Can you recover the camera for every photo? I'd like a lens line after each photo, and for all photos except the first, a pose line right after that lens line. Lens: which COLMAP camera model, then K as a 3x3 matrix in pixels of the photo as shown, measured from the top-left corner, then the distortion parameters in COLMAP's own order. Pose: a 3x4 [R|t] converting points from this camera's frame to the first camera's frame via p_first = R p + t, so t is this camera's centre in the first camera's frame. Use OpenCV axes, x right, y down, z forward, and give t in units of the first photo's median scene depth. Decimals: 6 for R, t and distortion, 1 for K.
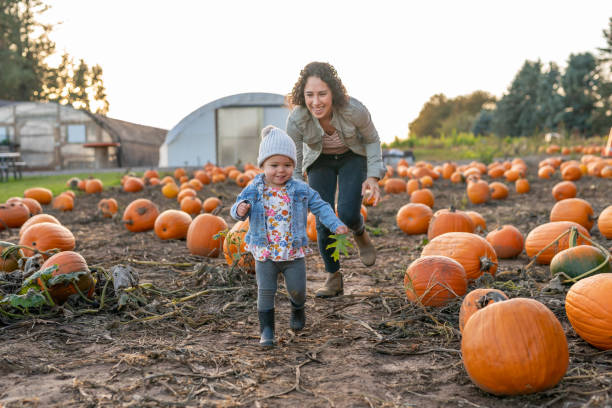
lens RADIAL K [[1240.4, 0, 306.0], [0, 1240.4, 204.0], [0, 0, 1]] dist [-0.002767, -0.034918]
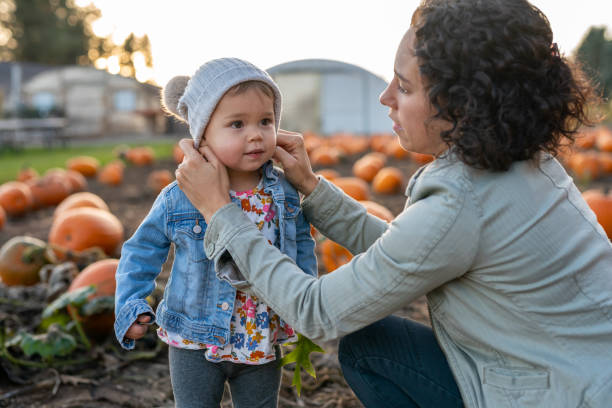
lens RADIAL K [[995.6, 0, 306.0], [0, 995.6, 204.0], [0, 0, 1]] dist [0.080861, -0.136483]
pose [[0.999968, 0.006874, -0.004177, -0.048110], [-0.006698, 0.999146, 0.040767, -0.010820], [0.004454, -0.040738, 0.999160, 0.263408]]
